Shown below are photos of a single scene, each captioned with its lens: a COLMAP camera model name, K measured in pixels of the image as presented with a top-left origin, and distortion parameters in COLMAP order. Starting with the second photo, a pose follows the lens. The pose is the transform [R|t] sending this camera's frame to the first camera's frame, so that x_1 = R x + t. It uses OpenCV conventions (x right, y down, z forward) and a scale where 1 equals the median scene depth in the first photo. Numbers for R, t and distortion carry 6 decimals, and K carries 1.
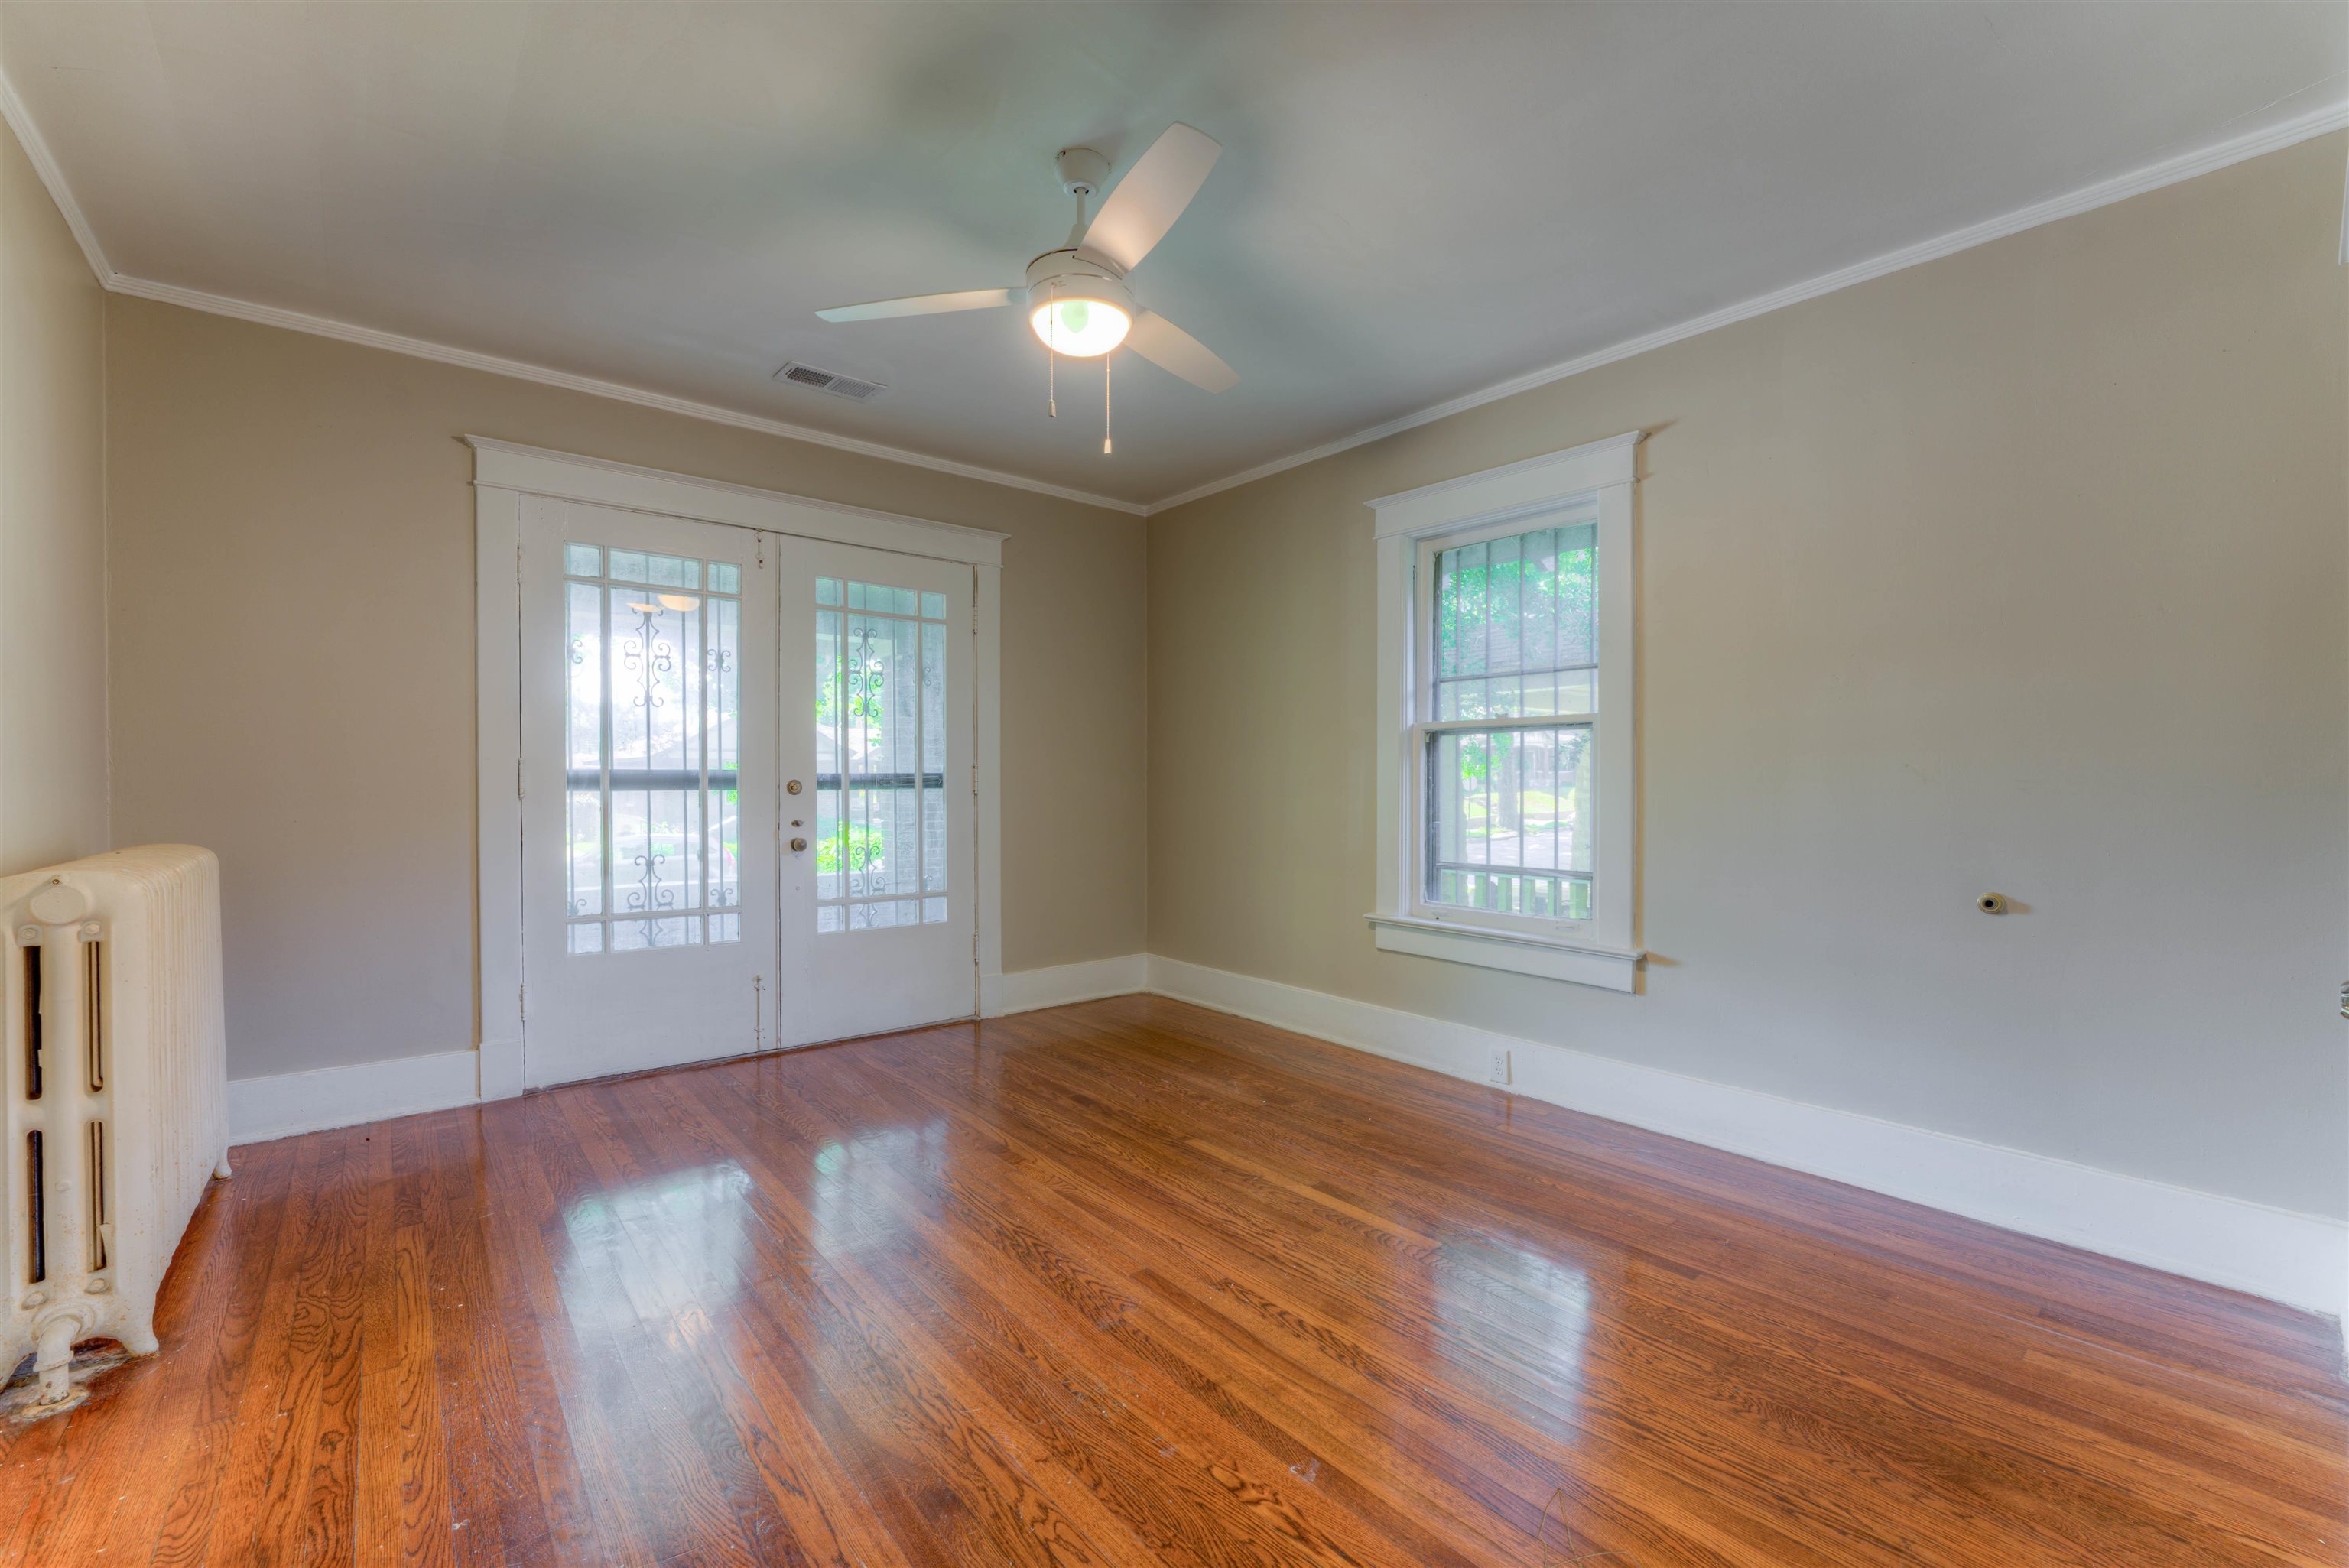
lens RADIAL K [[962.1, 0, 1174.5], [0, 962.1, 784.0], [0, 0, 1]] dist [-0.000234, 0.000025]
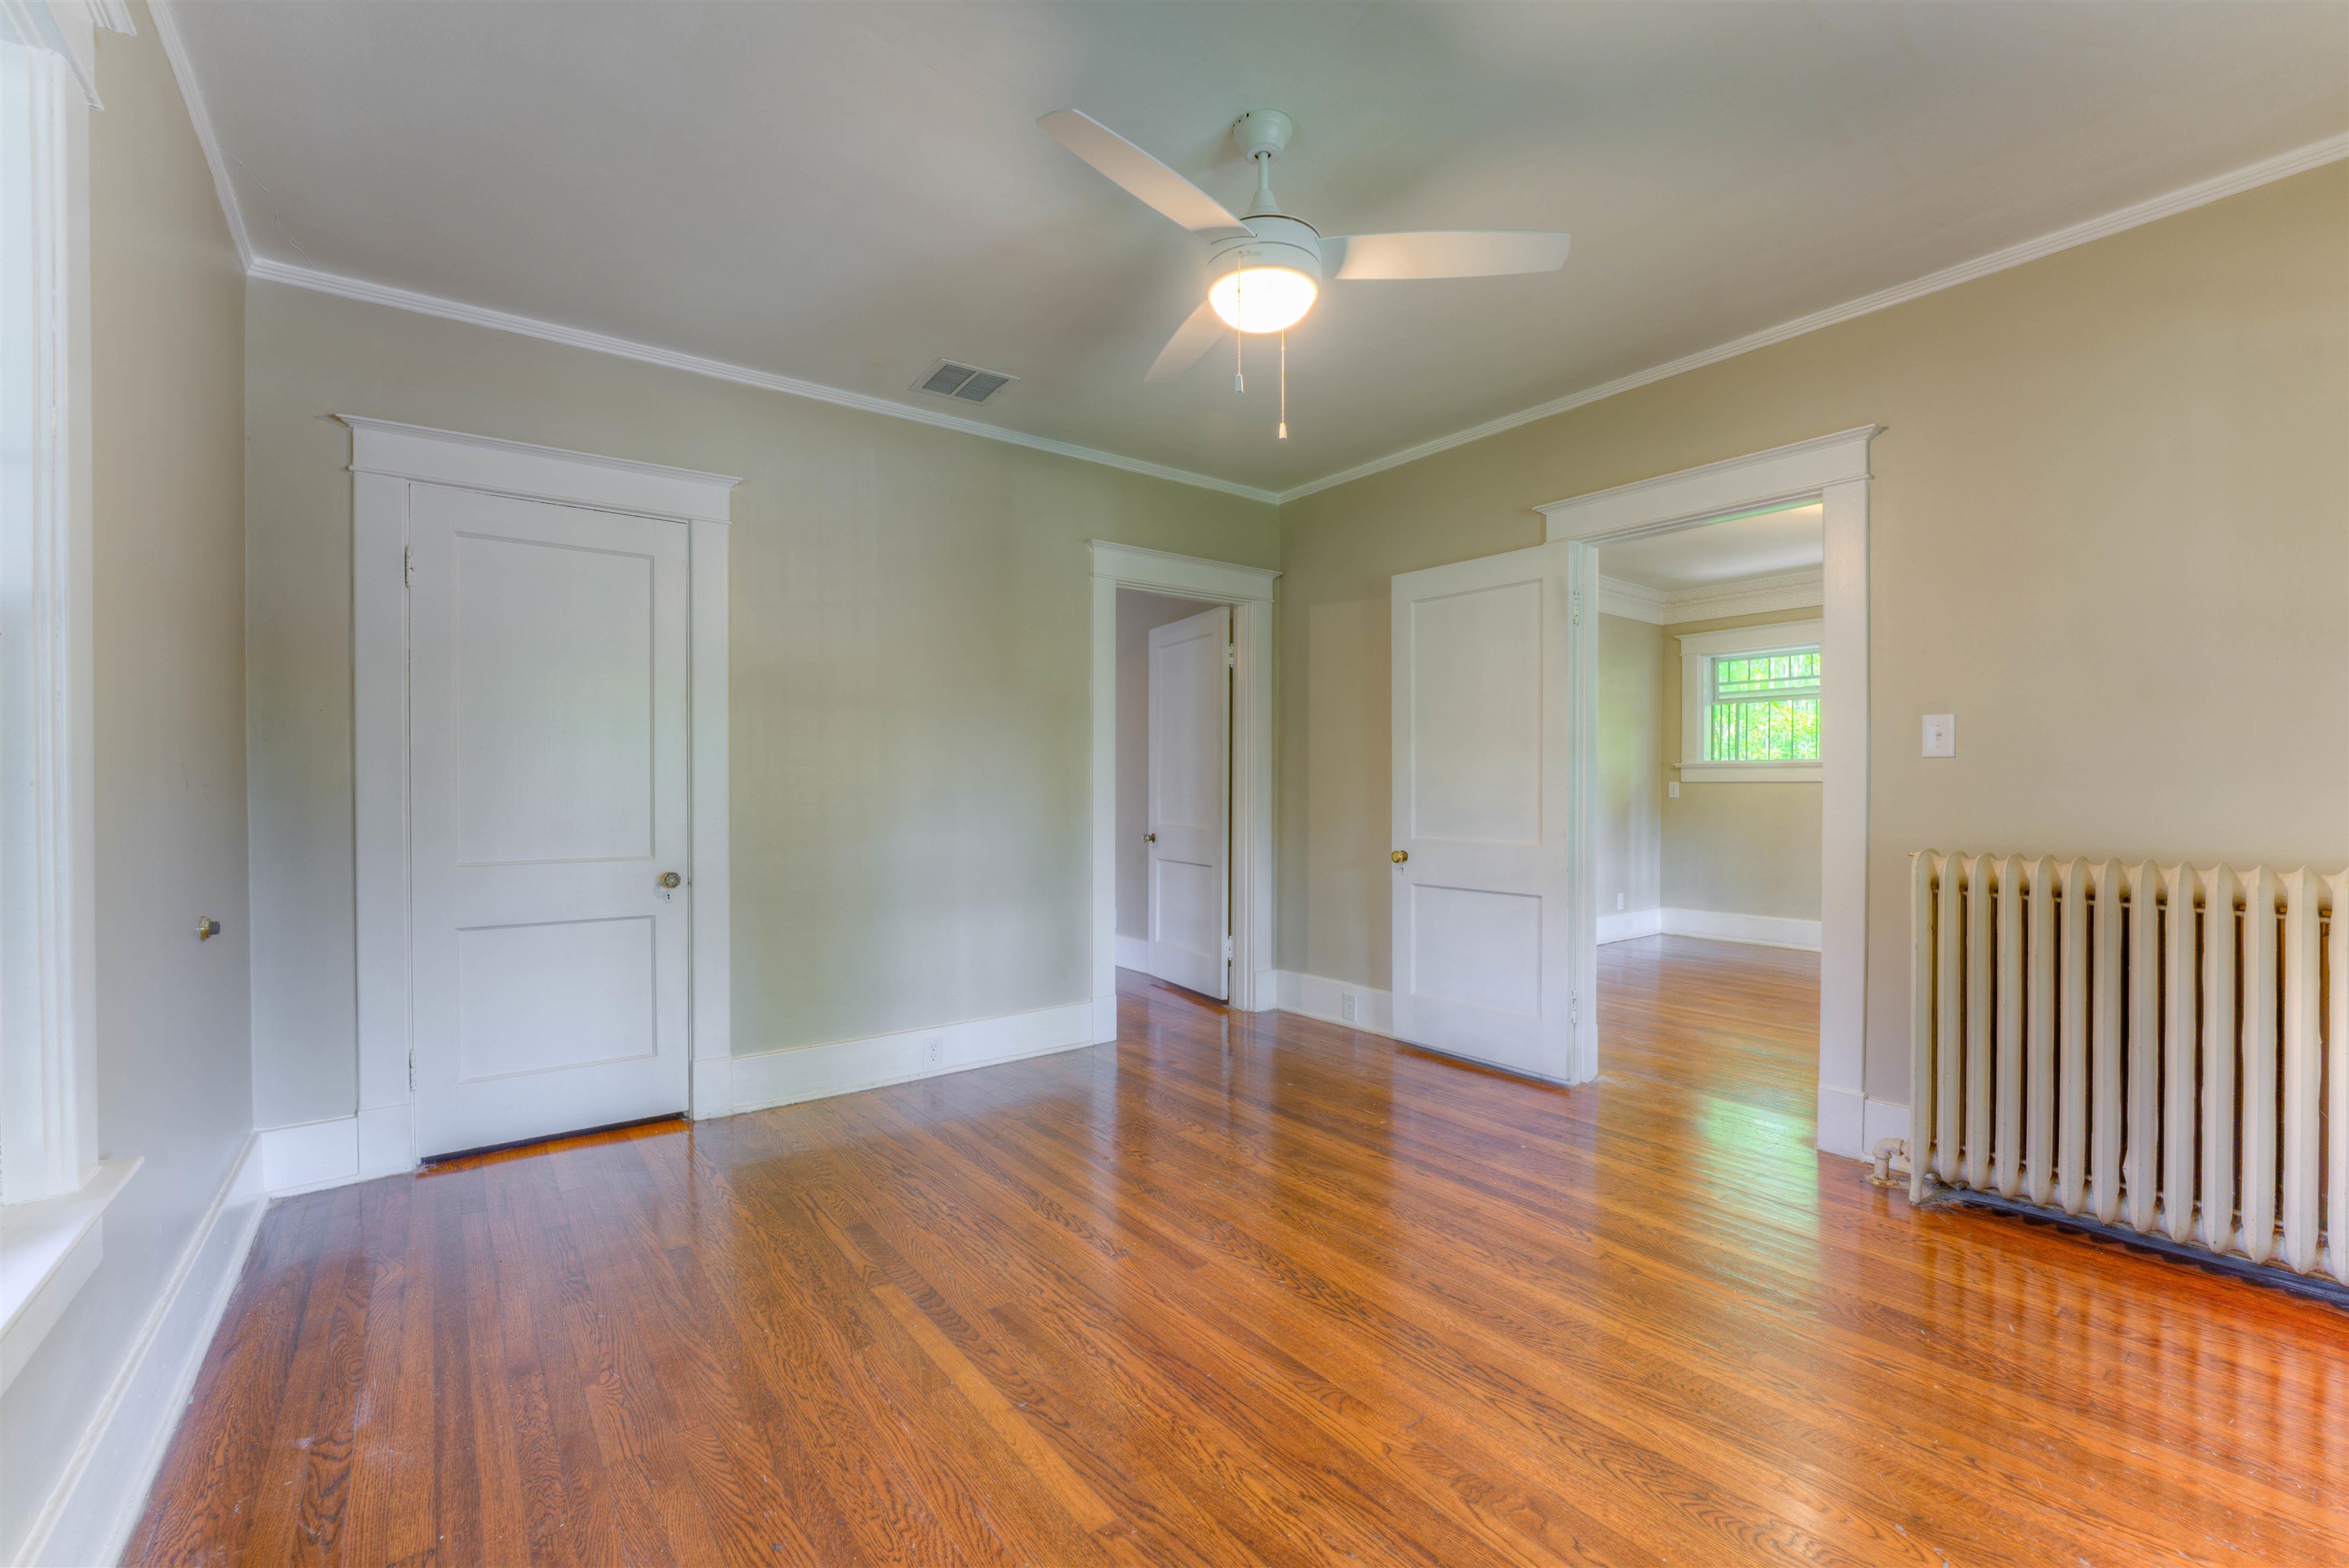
lens RADIAL K [[962.1, 0, 1174.5], [0, 962.1, 784.0], [0, 0, 1]] dist [-0.000234, 0.000025]
pose [[-0.998990, 0.005550, 0.044585, -0.052868], [0.005643, 0.999982, 0.001949, -0.007639], [-0.044573, 0.002199, -0.999004, 1.797614]]
